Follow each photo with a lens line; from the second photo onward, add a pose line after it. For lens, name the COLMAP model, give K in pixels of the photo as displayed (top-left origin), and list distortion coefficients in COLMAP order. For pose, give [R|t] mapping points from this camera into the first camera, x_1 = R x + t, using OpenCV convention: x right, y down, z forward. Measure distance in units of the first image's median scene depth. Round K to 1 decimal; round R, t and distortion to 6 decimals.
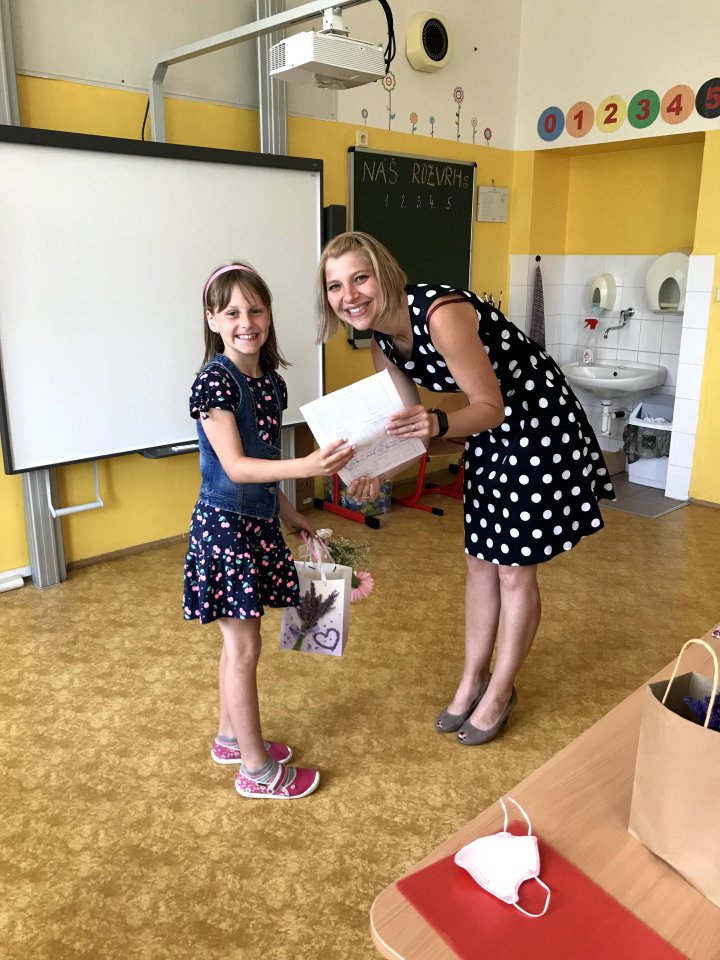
lens RADIAL K [[789.5, 0, 360.8], [0, 789.5, 479.4], [0, 0, 1]] dist [0.017811, -0.006933]
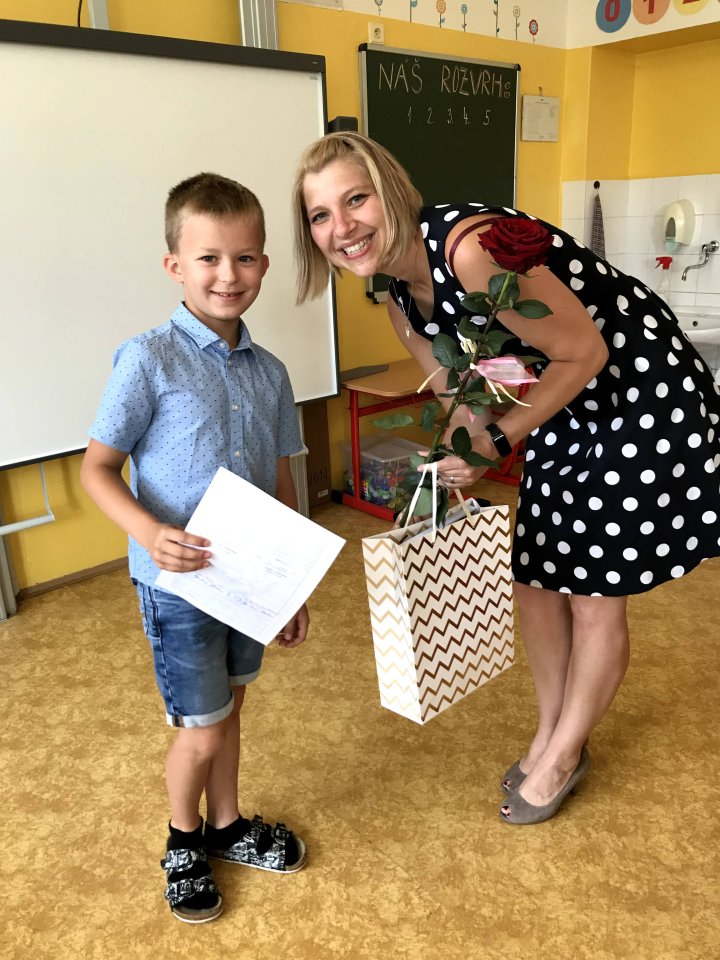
lens RADIAL K [[789.5, 0, 361.2], [0, 789.5, 482.1], [0, 0, 1]] dist [0.017811, -0.006933]
pose [[0.998798, -0.029203, -0.039371, 0.005490], [0.031258, 0.998125, 0.052620, -0.032027], [0.037761, -0.053787, 0.997838, 0.219171]]
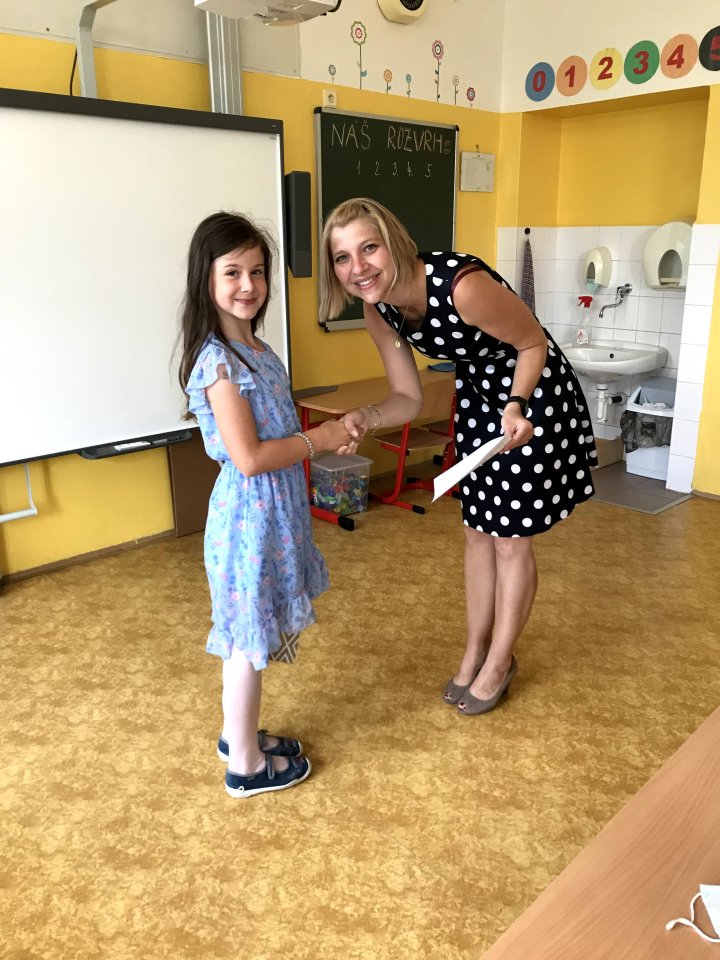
lens RADIAL K [[789.5, 0, 360.3], [0, 789.5, 478.9], [0, 0, 1]] dist [0.017811, -0.006933]
pose [[0.999923, -0.012247, 0.001981, 0.033516], [0.012199, 0.999669, 0.022646, -0.019158], [-0.002258, -0.022620, 0.999742, 0.100390]]
